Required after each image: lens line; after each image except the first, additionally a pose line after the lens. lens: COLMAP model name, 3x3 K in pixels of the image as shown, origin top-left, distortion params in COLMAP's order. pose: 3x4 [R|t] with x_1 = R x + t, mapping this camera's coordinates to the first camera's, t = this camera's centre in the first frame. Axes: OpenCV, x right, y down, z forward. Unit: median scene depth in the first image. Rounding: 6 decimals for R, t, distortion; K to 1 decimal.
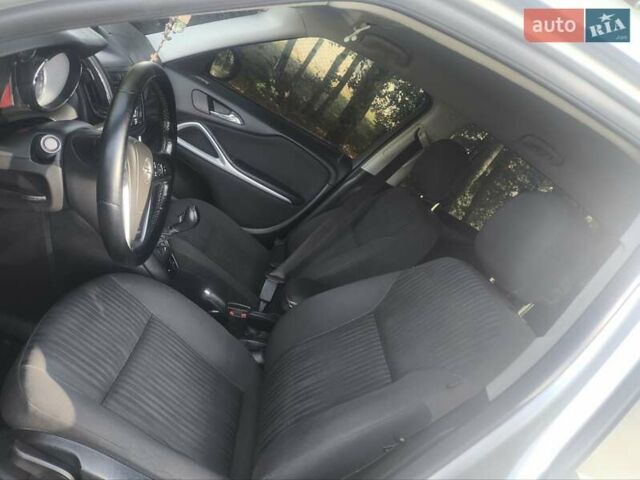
lens RADIAL K [[475.9, 0, 320.0], [0, 475.9, 240.0], [0, 0, 1]] dist [0.080498, -0.112060]
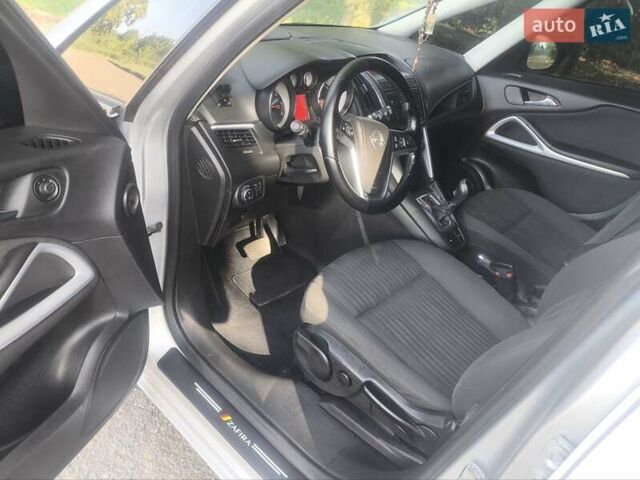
lens RADIAL K [[475.9, 0, 320.0], [0, 475.9, 240.0], [0, 0, 1]] dist [0.080498, -0.112060]
pose [[0.647548, -0.084103, -0.757370, 0.341296], [0.009265, 0.994686, -0.102534, 0.176311], [0.761969, 0.059378, 0.644886, 0.038528]]
